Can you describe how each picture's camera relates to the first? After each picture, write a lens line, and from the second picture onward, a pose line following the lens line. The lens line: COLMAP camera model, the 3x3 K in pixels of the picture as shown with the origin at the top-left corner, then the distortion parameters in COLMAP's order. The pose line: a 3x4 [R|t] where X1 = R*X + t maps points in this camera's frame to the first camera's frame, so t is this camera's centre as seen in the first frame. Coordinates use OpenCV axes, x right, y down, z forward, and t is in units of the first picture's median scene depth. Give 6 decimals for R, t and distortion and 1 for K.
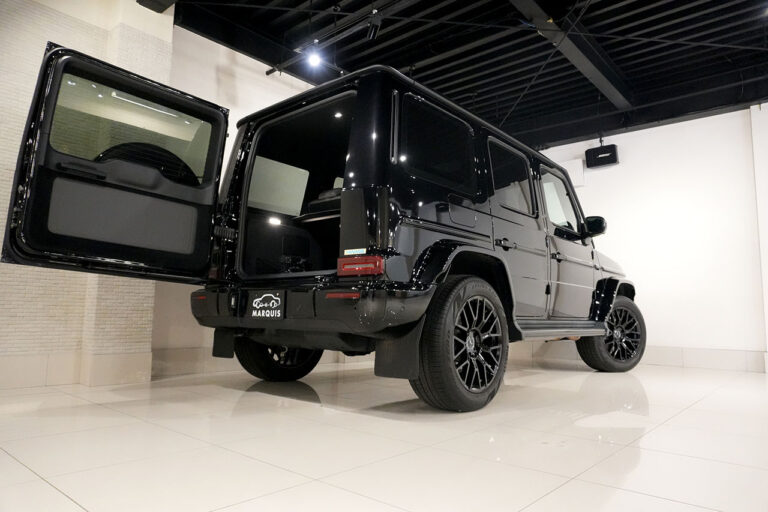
lens RADIAL K [[520.6, 0, 384.0], [0, 520.6, 256.0], [0, 0, 1]] dist [-0.006566, 0.000674]
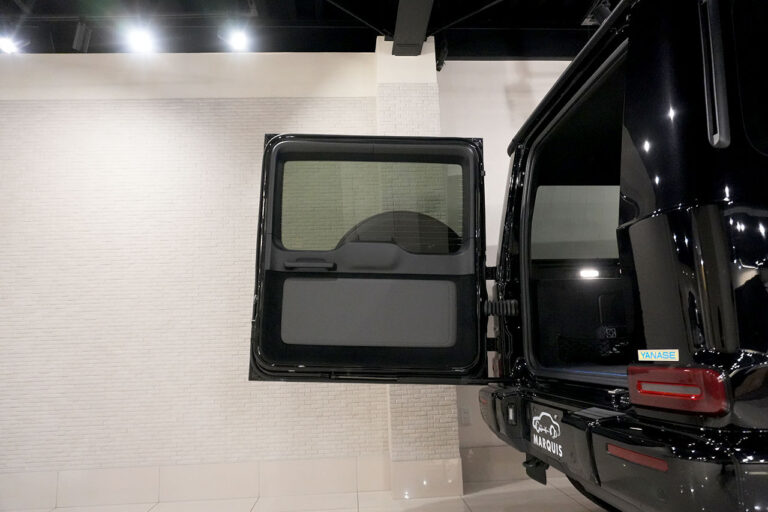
lens RADIAL K [[520.6, 0, 384.0], [0, 520.6, 256.0], [0, 0, 1]] dist [-0.006566, 0.000674]
pose [[0.707685, -0.163882, -0.687259, 0.090230], [0.127512, 0.986379, -0.103907, -0.067004], [0.694926, -0.014100, 0.718943, 0.419877]]
